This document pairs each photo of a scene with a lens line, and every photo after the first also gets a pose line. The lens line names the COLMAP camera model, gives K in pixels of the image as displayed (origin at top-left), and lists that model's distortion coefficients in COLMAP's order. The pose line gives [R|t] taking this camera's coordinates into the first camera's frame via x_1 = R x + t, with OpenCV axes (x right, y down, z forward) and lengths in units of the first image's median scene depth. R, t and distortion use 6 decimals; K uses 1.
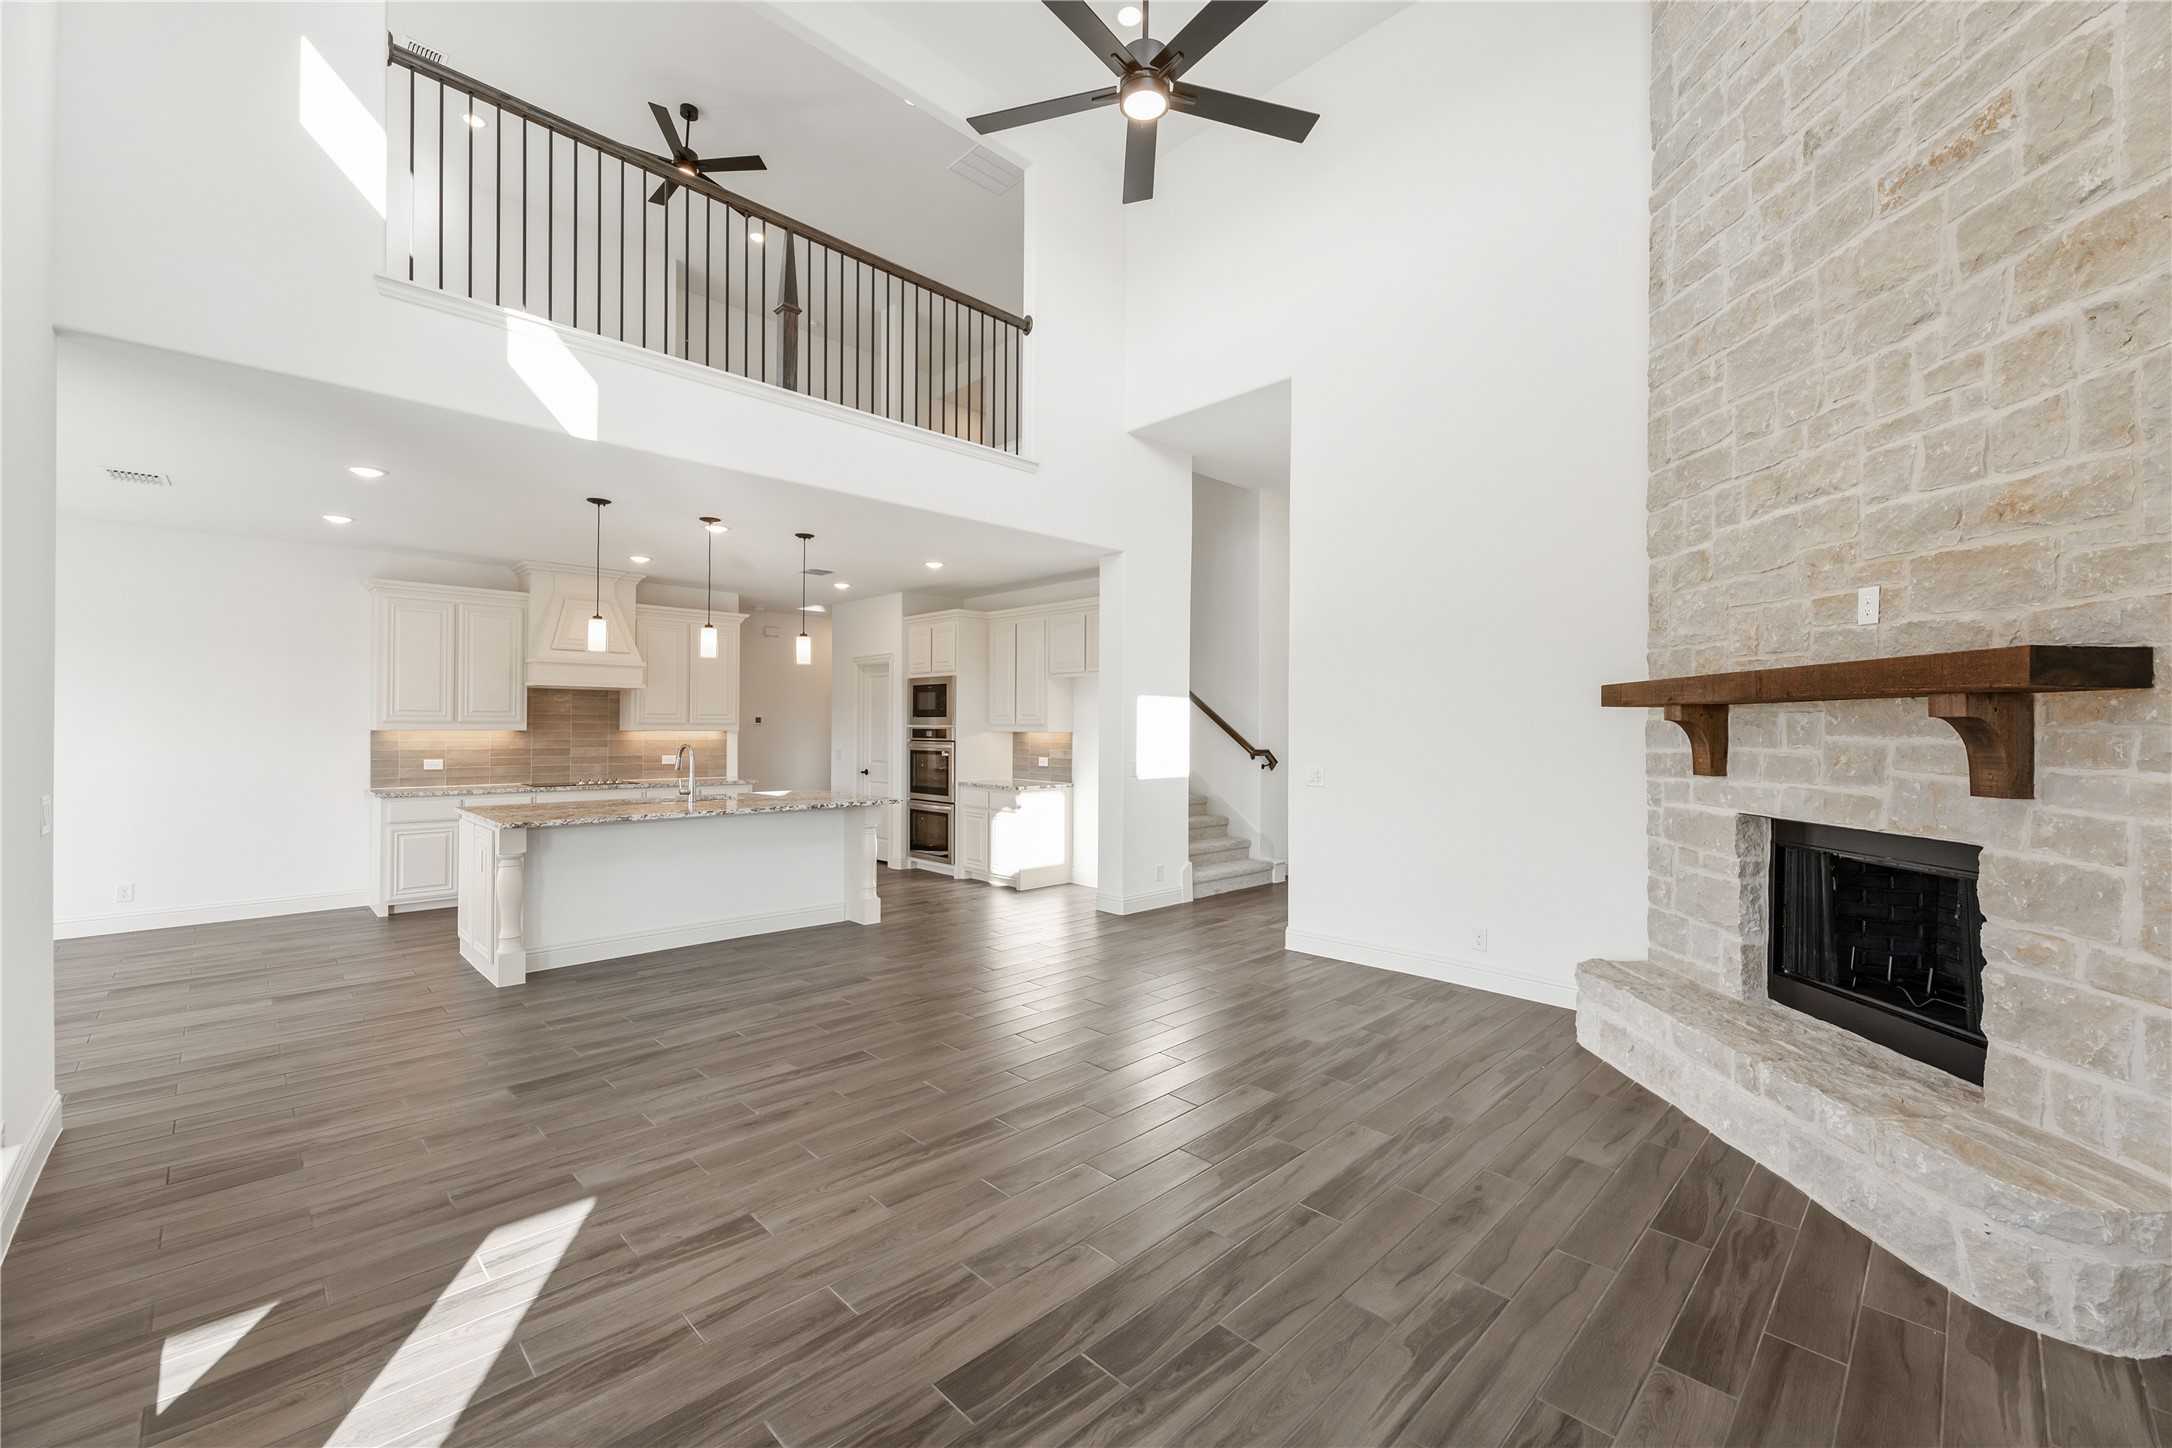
lens RADIAL K [[868.4, 0, 1084.9], [0, 868.4, 721.4], [0, 0, 1]] dist [0.000520, 0.000246]
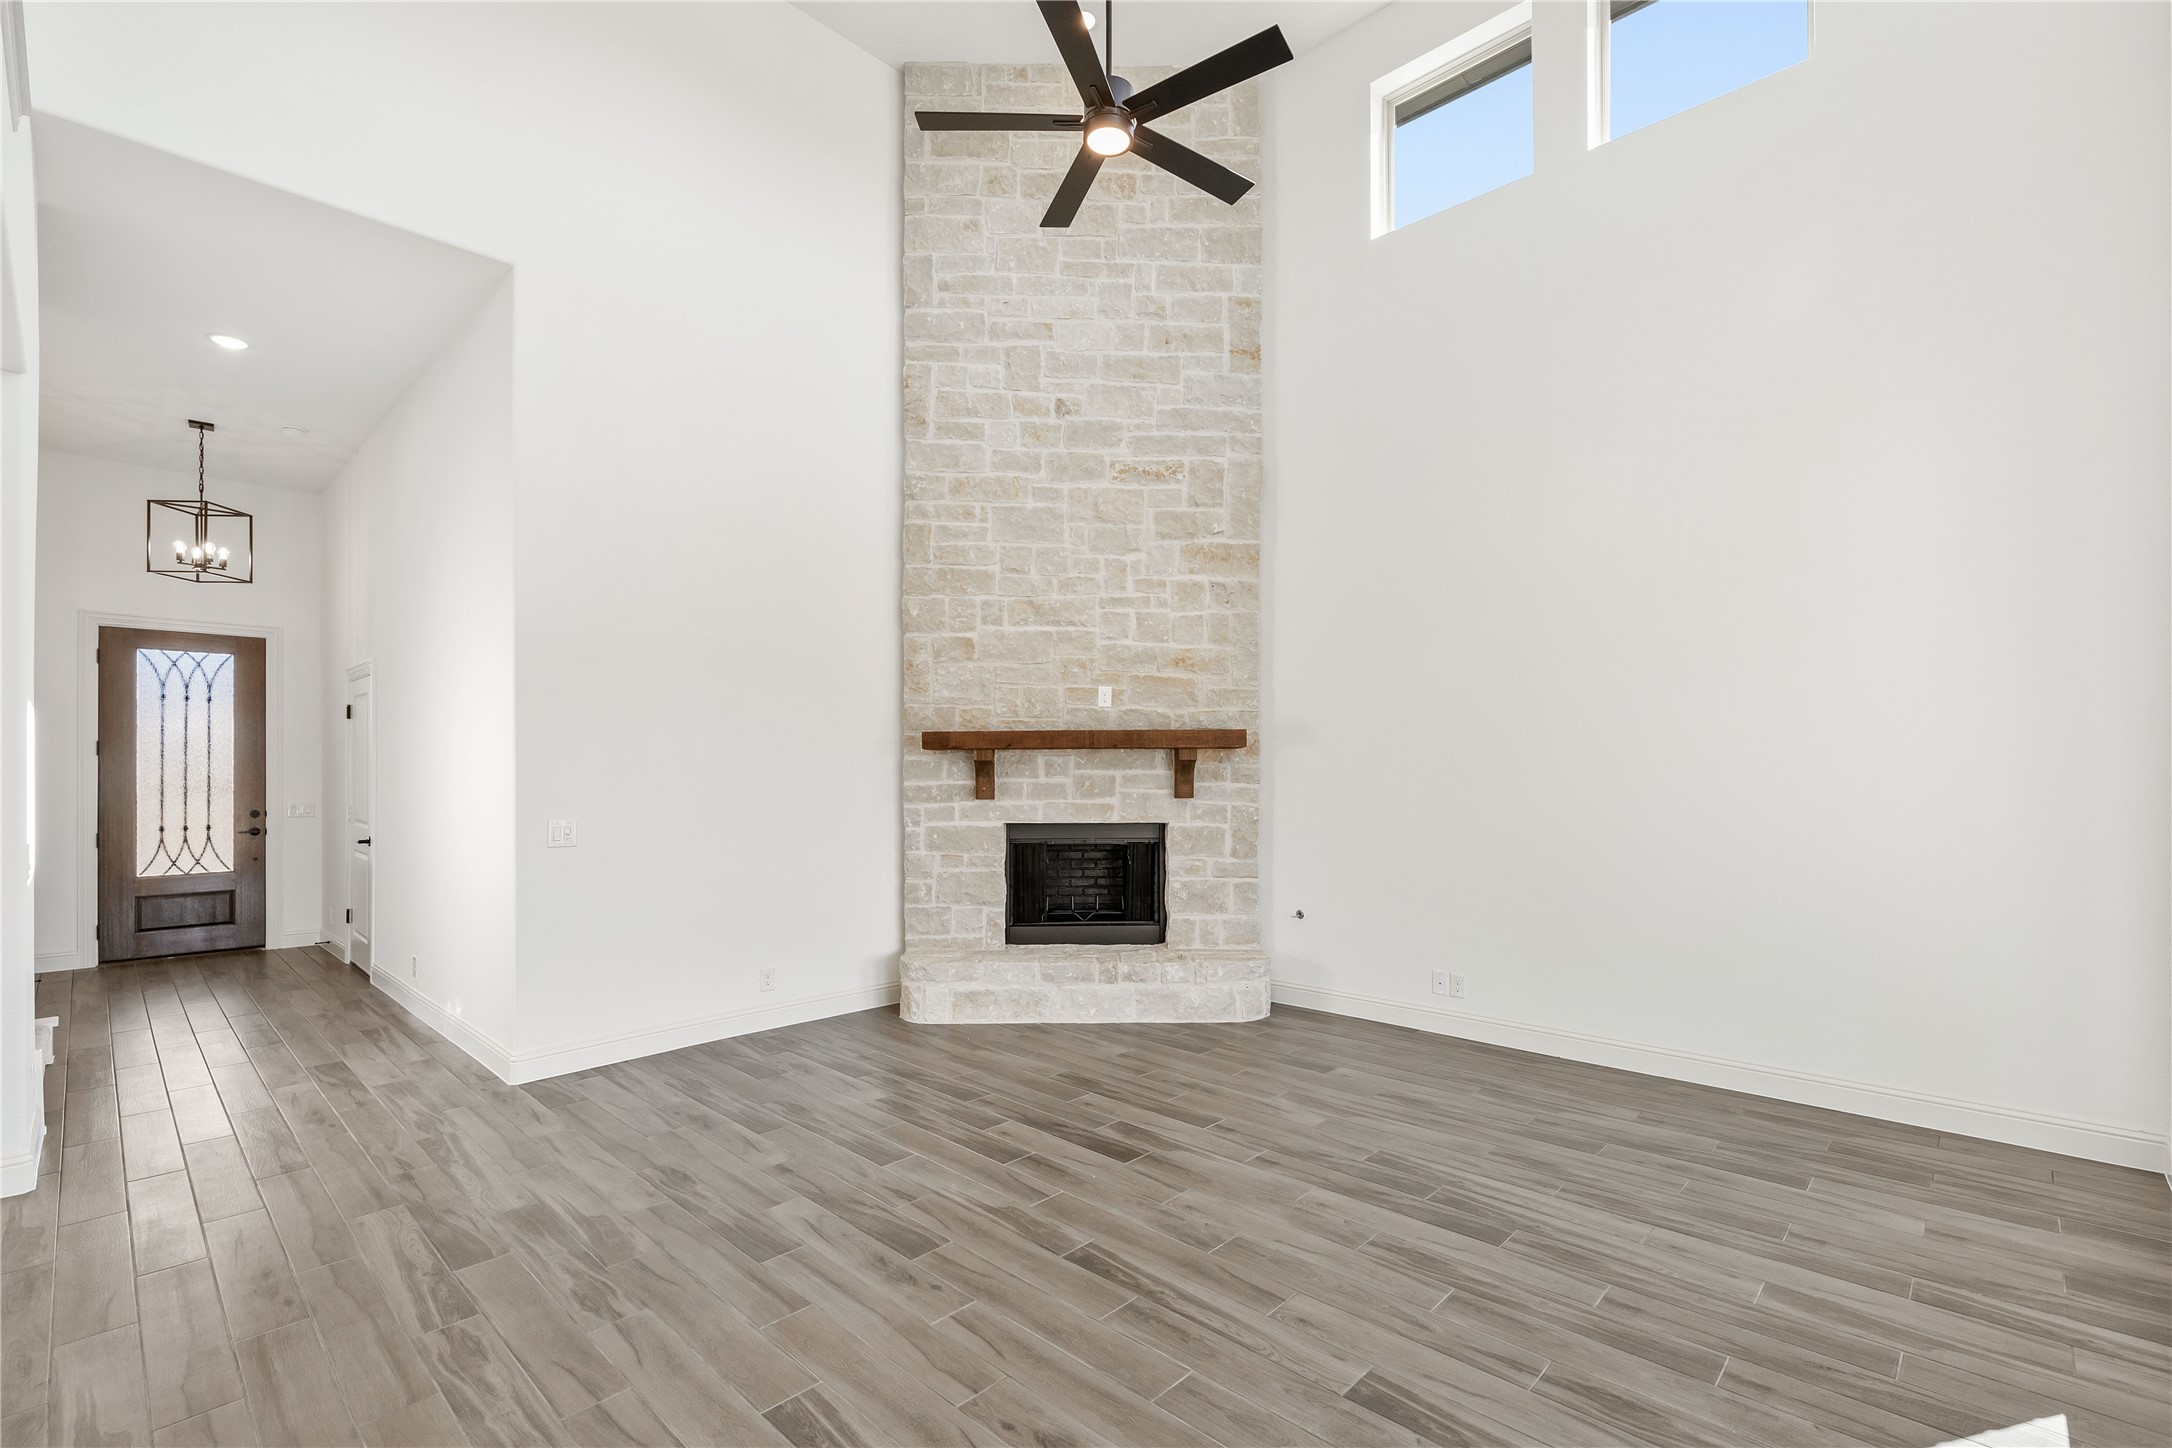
lens RADIAL K [[970.6, 0, 1083.4], [0, 970.6, 772.7], [0, 0, 1]] dist [-0.002209, -0.000907]
pose [[-0.029985, -0.009992, 0.999500, -1.136739], [-0.004337, 0.999942, 0.009866, 0.003133], [-0.999541, -0.004039, -0.030027, 1.156167]]
